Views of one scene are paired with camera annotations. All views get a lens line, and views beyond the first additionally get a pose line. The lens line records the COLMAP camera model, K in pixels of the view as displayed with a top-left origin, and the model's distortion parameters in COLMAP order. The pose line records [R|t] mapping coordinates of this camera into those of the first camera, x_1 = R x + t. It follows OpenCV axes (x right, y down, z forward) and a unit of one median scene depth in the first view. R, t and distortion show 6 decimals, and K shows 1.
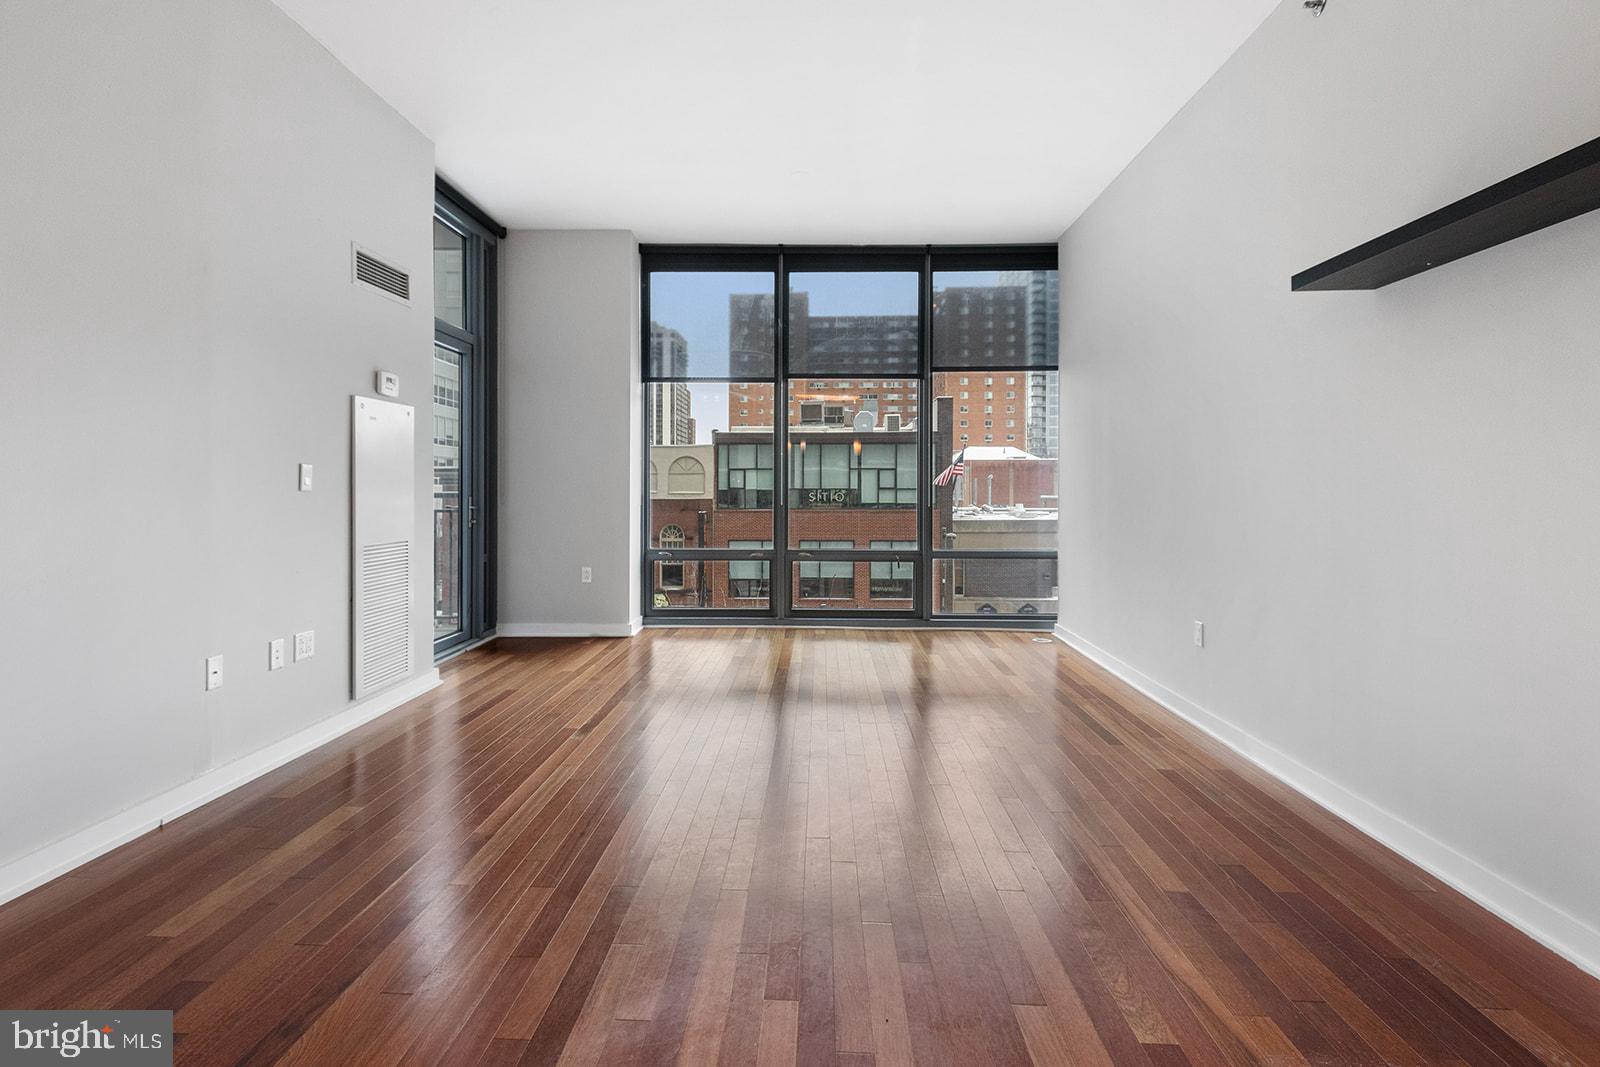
lens RADIAL K [[720.9, 0, 800.0], [0, 720.9, 494.5], [0, 0, 1]] dist [0.000481, 0.000015]
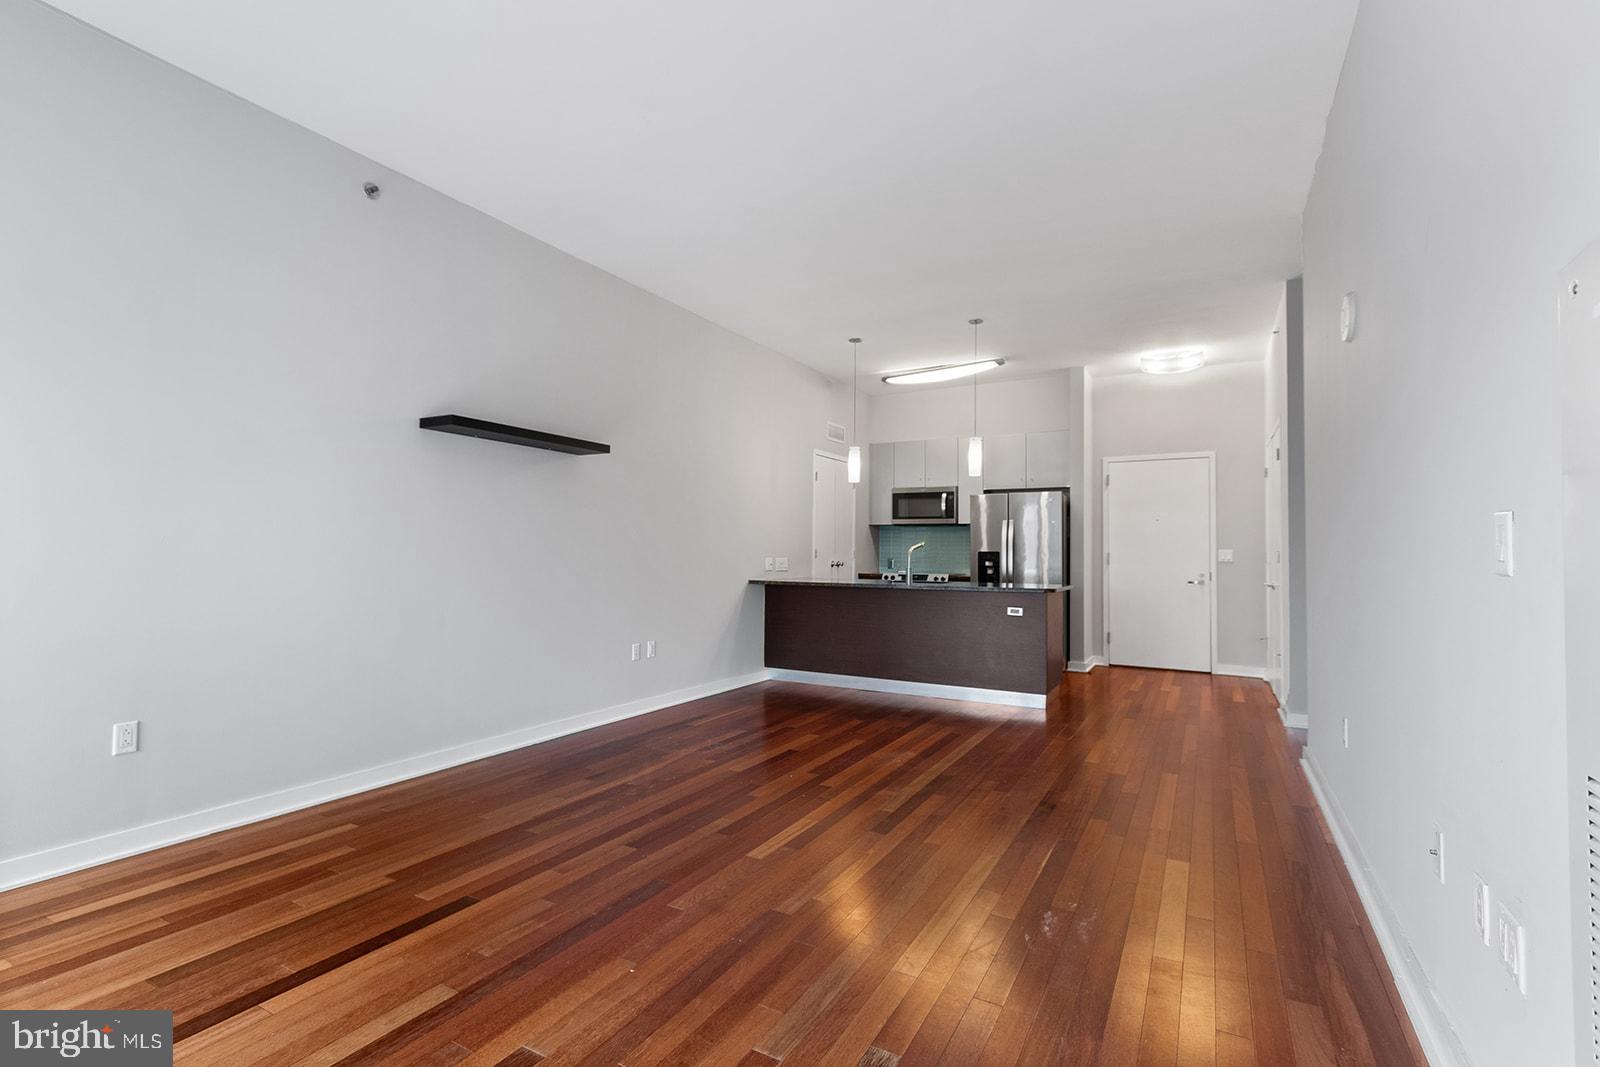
lens RADIAL K [[737.8, 0, 800.0], [0, 737.8, 533.5], [0, 0, 1]] dist [0.001579, 0.000036]
pose [[-0.887707, 0.005022, 0.460382, -0.564869], [-0.008369, 0.999599, -0.027043, -0.018130], [-0.460333, -0.027859, -0.887309, 1.720289]]
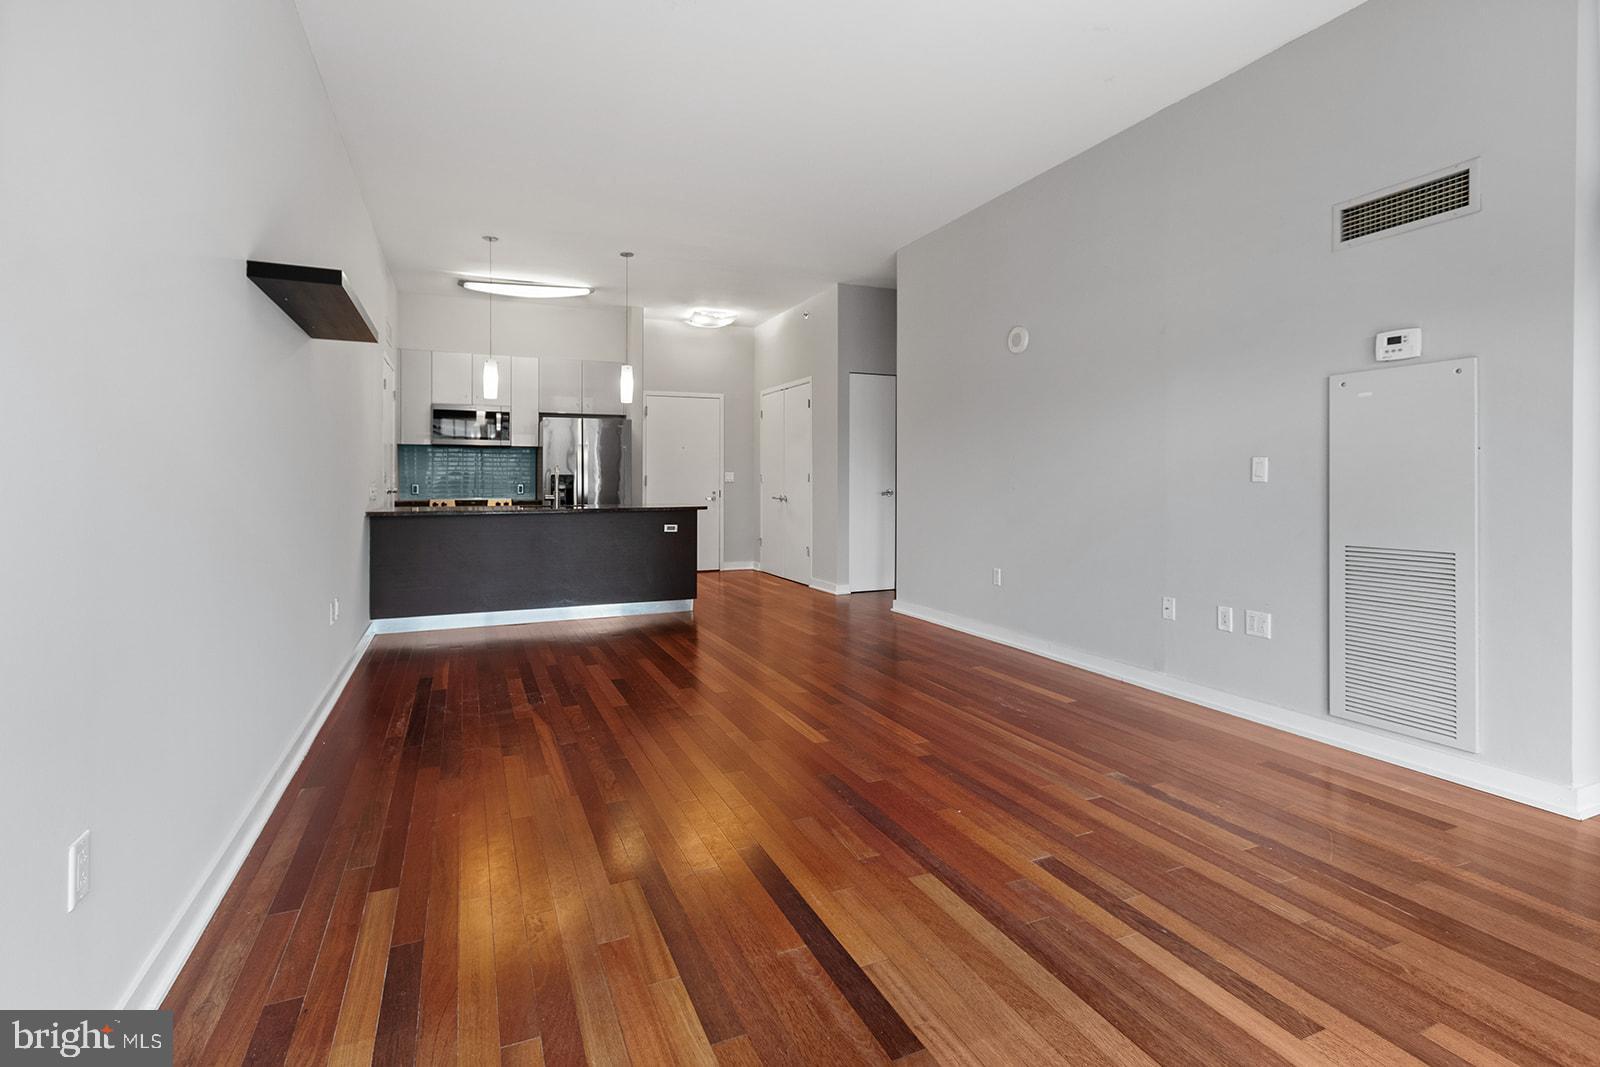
lens RADIAL K [[750.1, 0, 797.7], [0, 750.1, 480.4], [0, 0, 1]] dist [0.001277, -0.000036]
pose [[-0.902734, 0.001789, -0.430195, 0.464570], [0.001196, 0.999998, 0.001649, -0.013581], [0.430197, 0.000974, -0.902734, 1.879611]]
